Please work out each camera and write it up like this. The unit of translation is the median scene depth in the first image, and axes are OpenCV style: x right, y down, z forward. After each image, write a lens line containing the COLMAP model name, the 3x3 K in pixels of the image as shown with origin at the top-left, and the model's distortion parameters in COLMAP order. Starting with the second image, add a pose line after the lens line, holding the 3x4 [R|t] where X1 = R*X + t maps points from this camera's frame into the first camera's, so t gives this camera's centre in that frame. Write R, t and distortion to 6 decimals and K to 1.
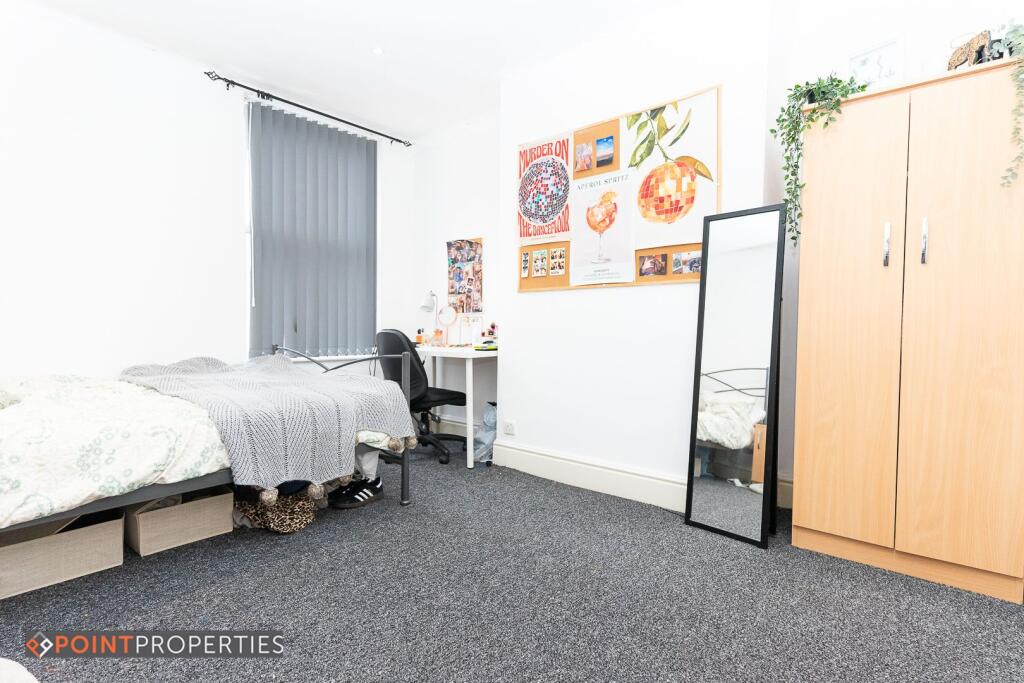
lens RADIAL K [[496.0, 0, 513.8], [0, 496.0, 341.6], [0, 0, 1]] dist [0.002055, -0.000922]
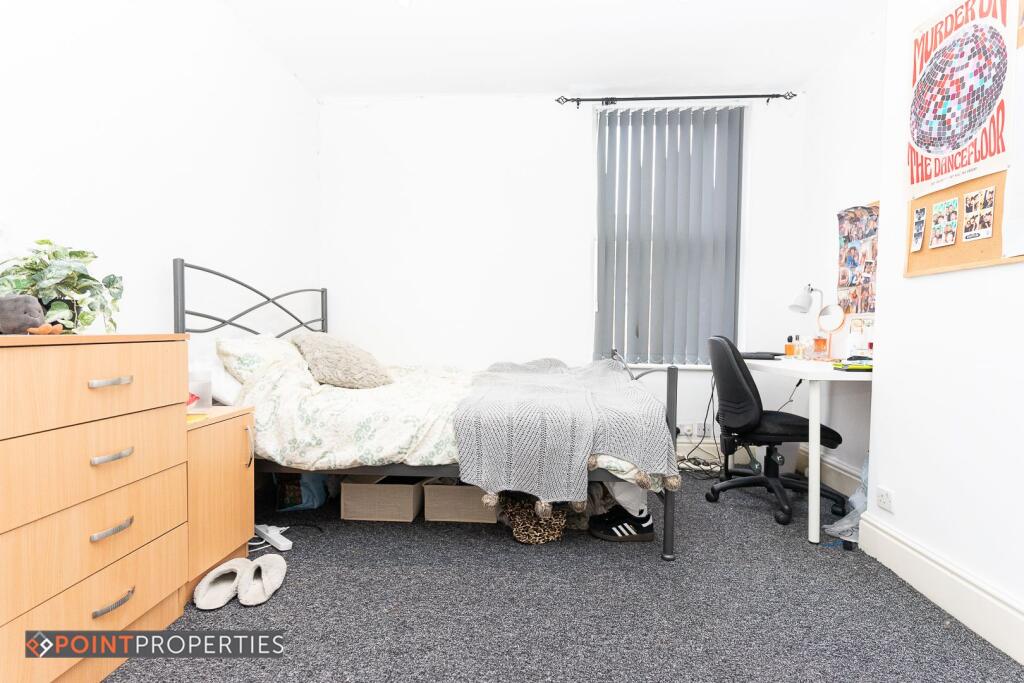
lens RADIAL K [[496.0, 0, 511.3], [0, 496.0, 341.3], [0, 0, 1]] dist [0.002055, -0.000922]
pose [[0.598969, 0.024854, -0.800387, 0.216933], [-0.030039, 0.999512, 0.008557, -0.014055], [0.800209, 0.018917, 0.599423, 0.276193]]
